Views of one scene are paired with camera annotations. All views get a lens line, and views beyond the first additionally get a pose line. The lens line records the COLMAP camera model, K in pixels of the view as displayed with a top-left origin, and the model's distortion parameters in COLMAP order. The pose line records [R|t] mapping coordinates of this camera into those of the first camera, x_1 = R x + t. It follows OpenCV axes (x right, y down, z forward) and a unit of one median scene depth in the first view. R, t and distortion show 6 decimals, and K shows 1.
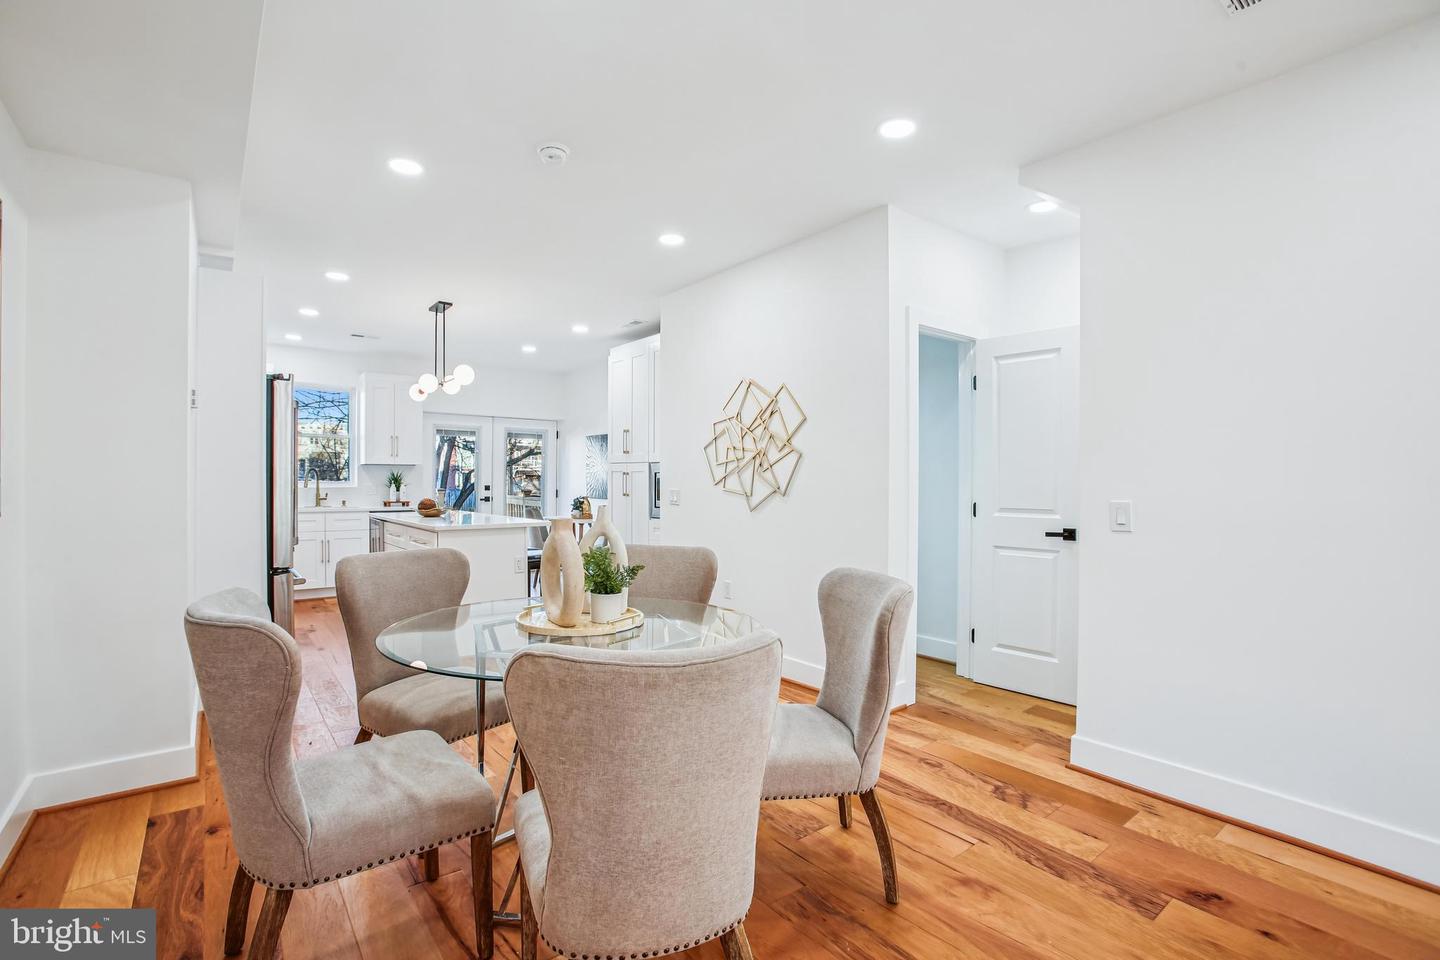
lens RADIAL K [[670.5, 0, 720.0], [0, 670.5, 472.8], [0, 0, 1]] dist [-0.089302, 0.043063]
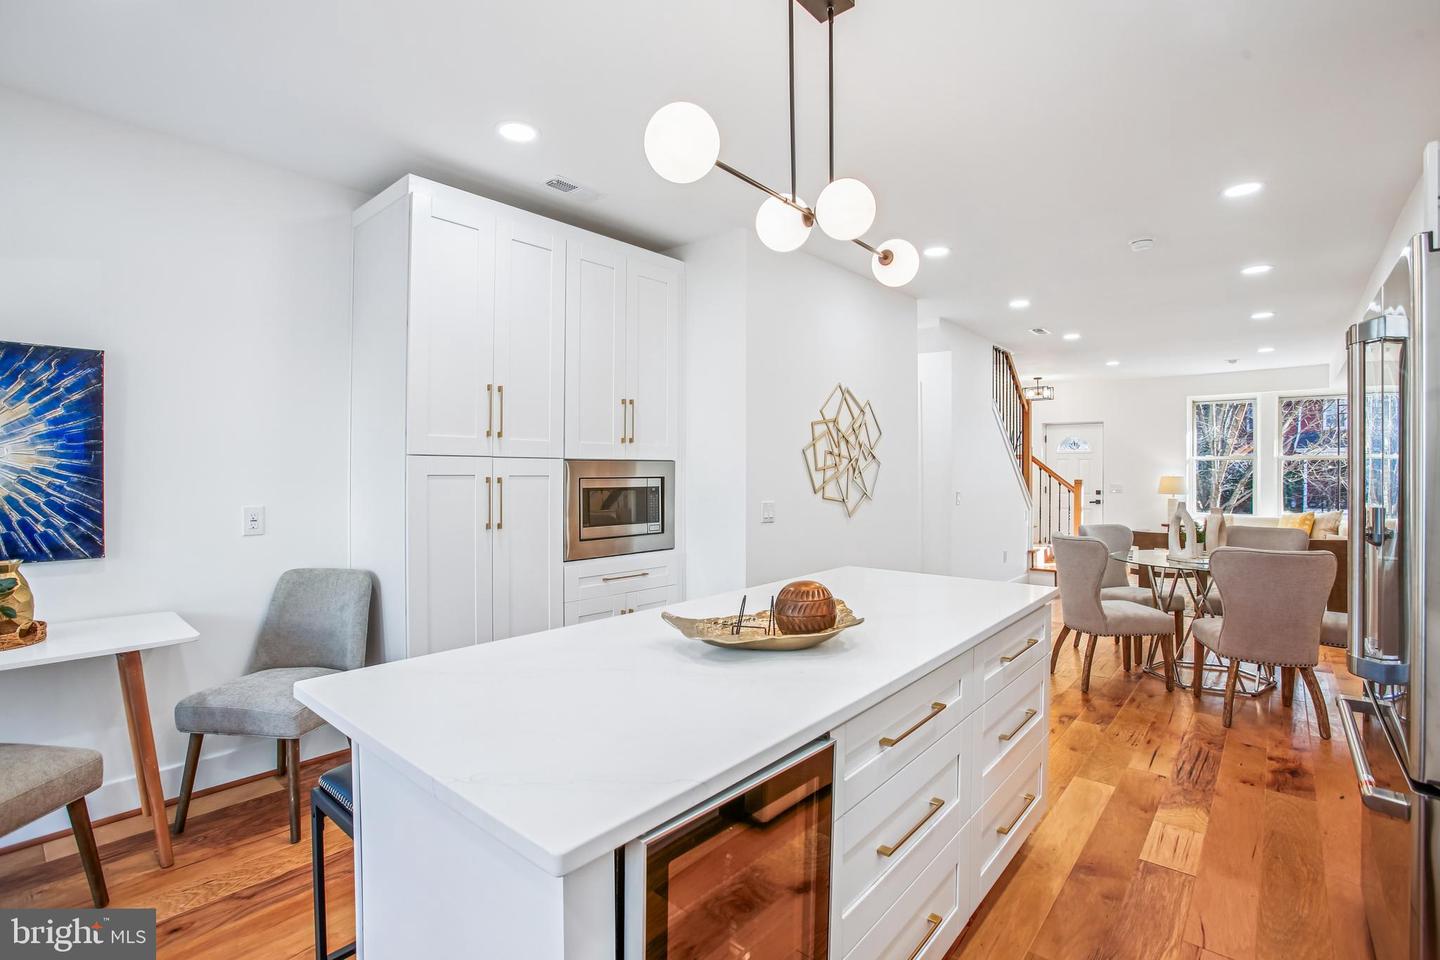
lens RADIAL K [[670.5, 0, 720.0], [0, 670.5, 472.8], [0, 0, 1]] dist [-0.089302, 0.043063]
pose [[-0.183541, -0.009710, 0.982964, -0.616039], [-0.013683, 0.999880, 0.007322, -0.009765], [-0.982917, -0.012106, -0.183651, 0.929525]]
